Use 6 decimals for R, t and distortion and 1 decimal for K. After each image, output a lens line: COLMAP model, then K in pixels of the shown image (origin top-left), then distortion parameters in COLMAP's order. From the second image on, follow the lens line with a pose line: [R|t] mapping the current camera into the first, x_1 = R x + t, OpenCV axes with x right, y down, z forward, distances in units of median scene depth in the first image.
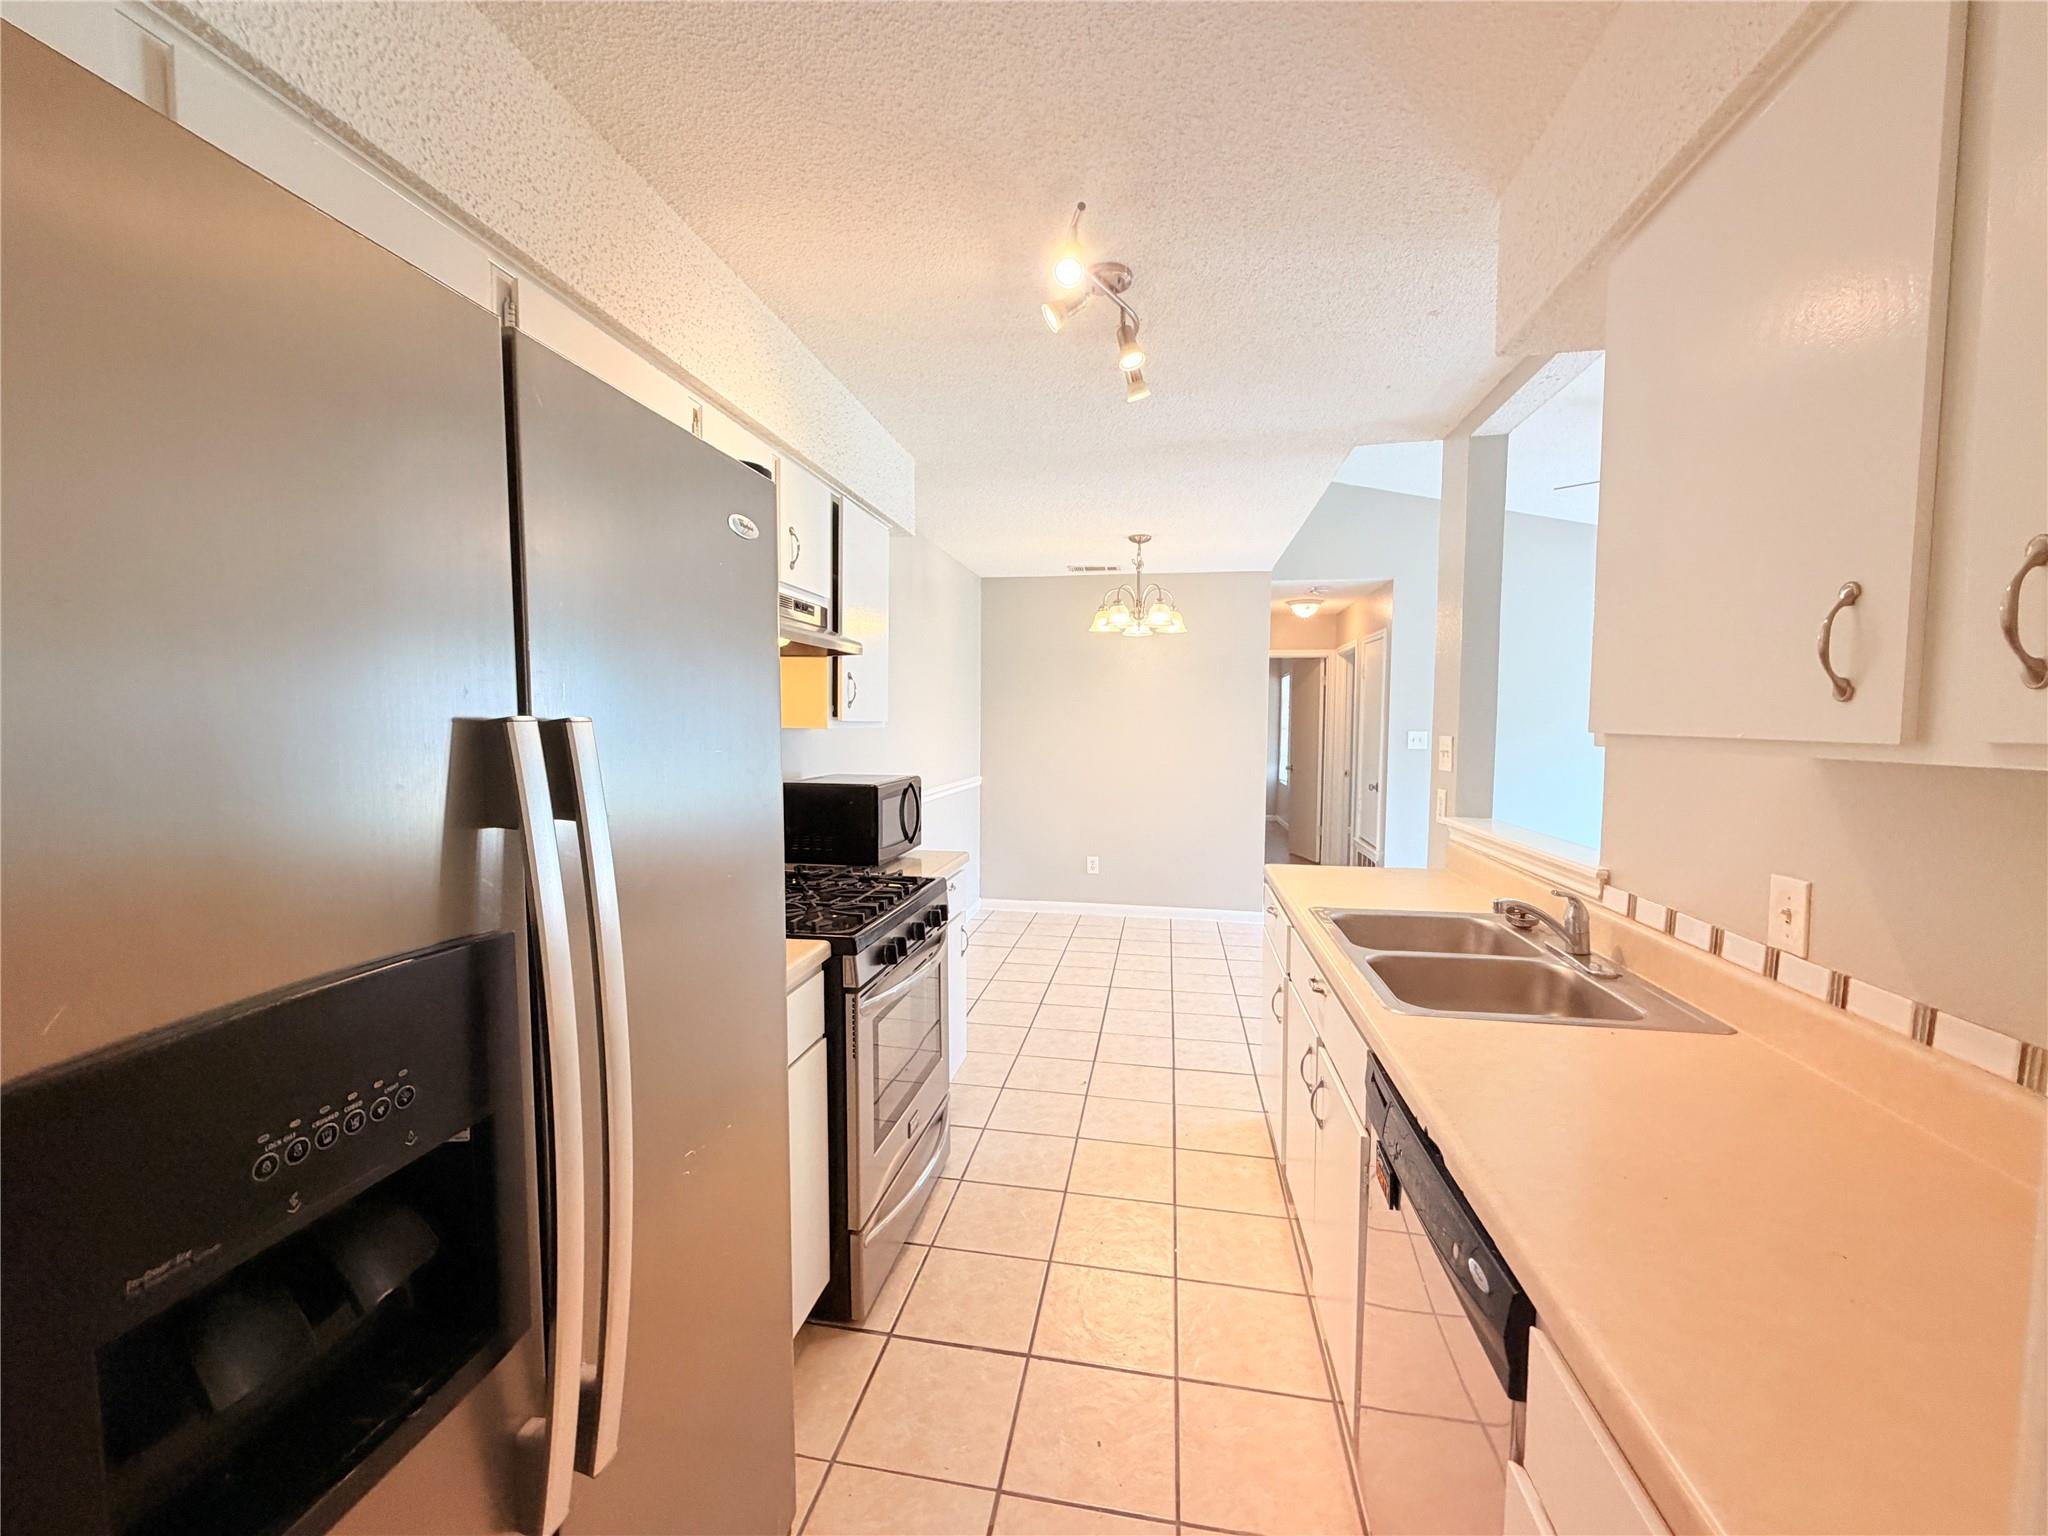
lens RADIAL K [[818.0, 0, 1020.0], [0, 818.0, 768.0], [0, 0, 1]] dist [-0.001349, 0.000550]
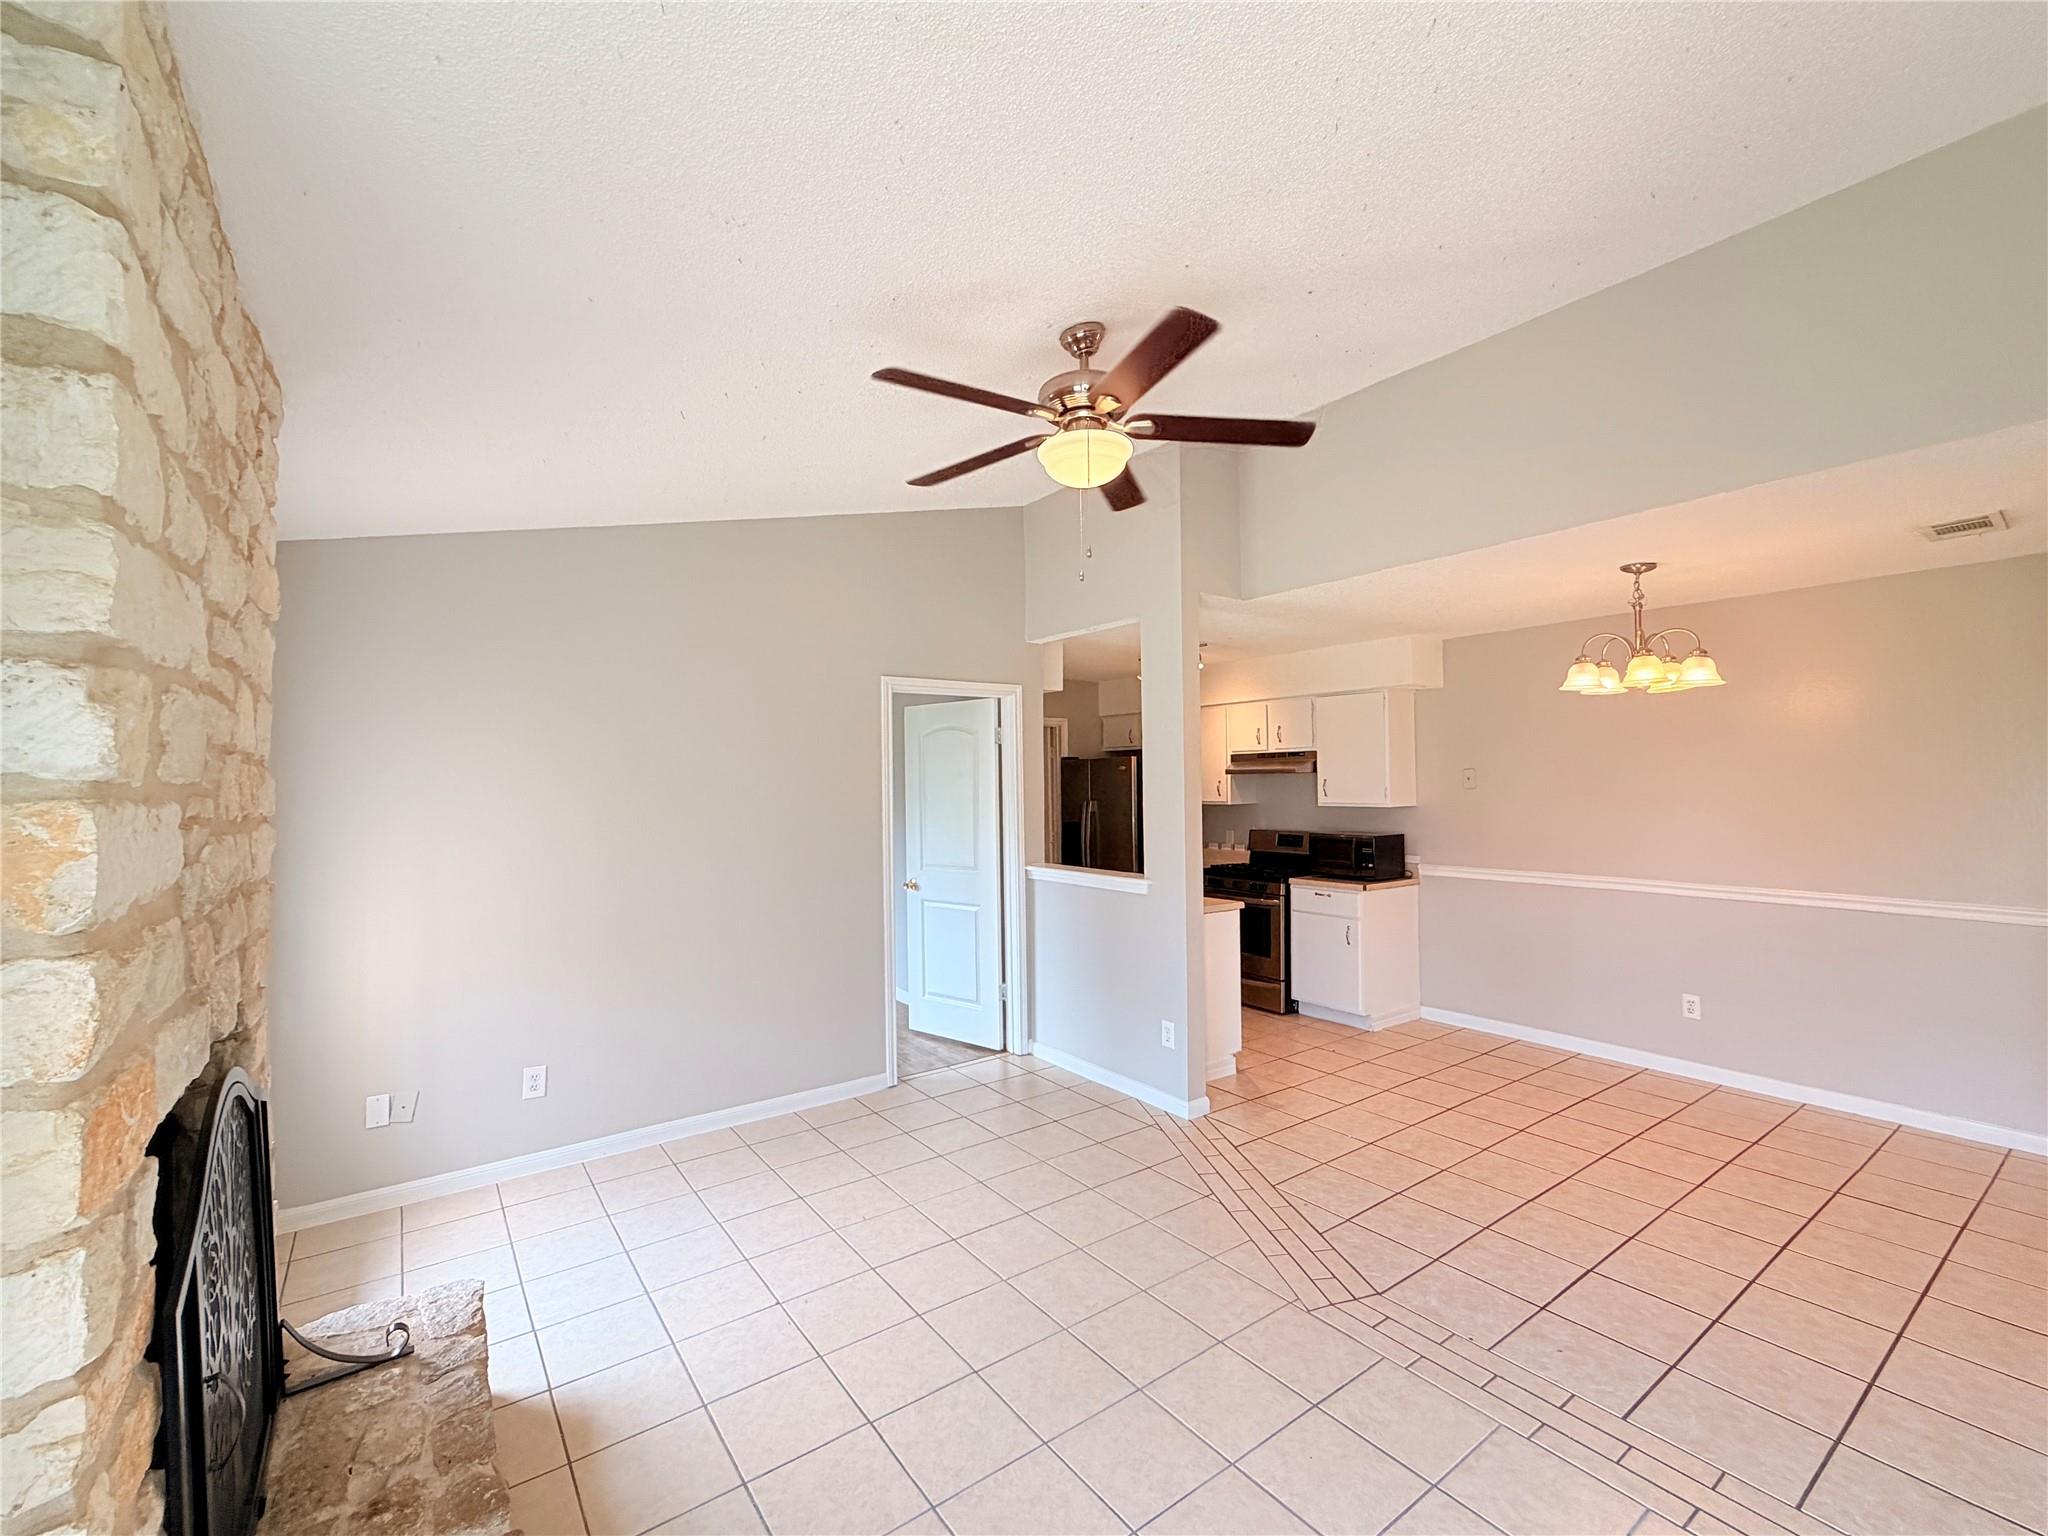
lens RADIAL K [[870.3, 0, 1023.8], [0, 870.3, 769.8], [0, 0, 1]] dist [-0.001023, 0.000066]
pose [[-0.694234, -0.011429, -0.719659, 2.193001], [-0.035421, 0.999205, 0.018302, -0.177289], [0.718877, 0.038197, -0.694087, 2.287076]]
